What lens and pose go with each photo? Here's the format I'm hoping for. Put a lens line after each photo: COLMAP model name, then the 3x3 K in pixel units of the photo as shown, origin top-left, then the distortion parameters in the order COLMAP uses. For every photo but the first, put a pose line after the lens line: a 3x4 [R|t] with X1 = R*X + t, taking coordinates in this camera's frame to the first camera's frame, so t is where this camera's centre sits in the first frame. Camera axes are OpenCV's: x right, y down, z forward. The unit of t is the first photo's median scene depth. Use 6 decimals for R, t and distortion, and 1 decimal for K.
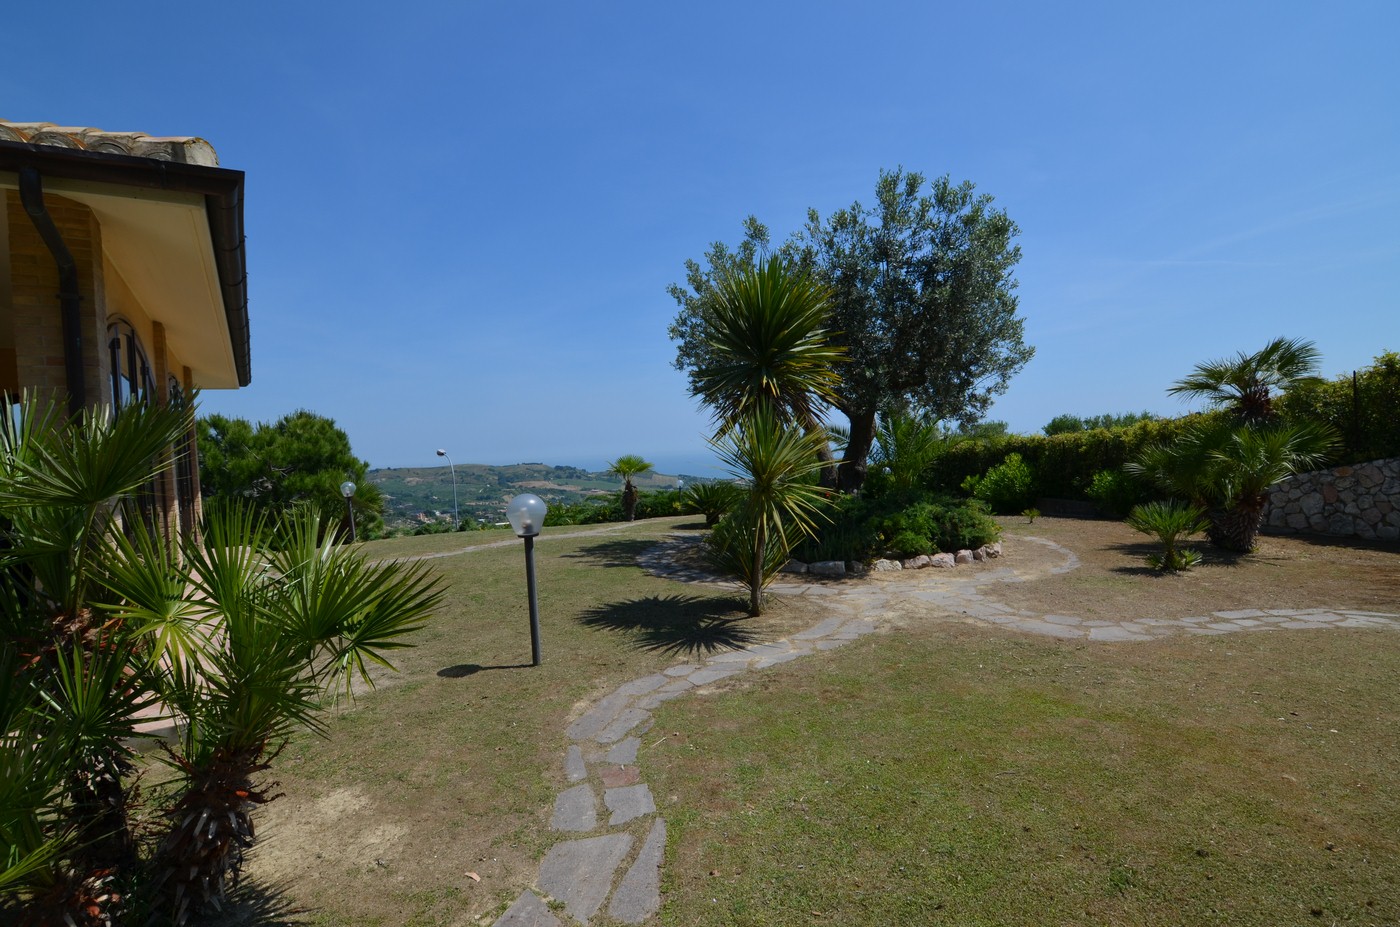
lens RADIAL K [[674.3, 0, 700.0], [0, 674.3, 463.5], [0, 0, 1]] dist [-0.001587, -0.015446]
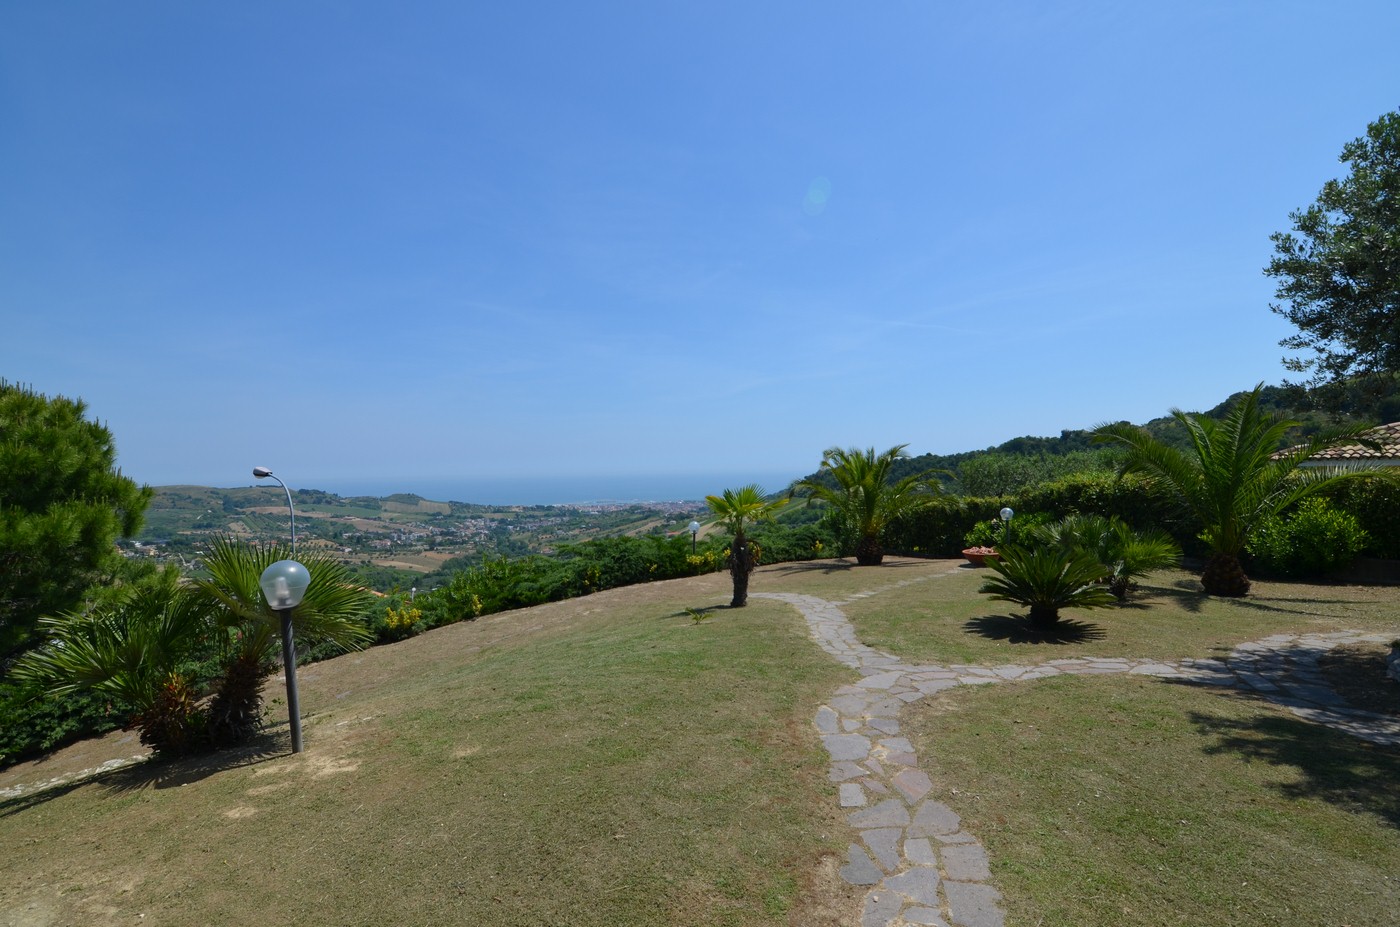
lens RADIAL K [[674.3, 0, 700.0], [0, 674.3, 463.5], [0, 0, 1]] dist [-0.001587, -0.015446]
pose [[0.946851, 0.028146, 0.320437, -0.267385], [-0.015066, 0.998952, -0.043226, -0.004793], [-0.321318, 0.036101, 0.946283, 0.385968]]
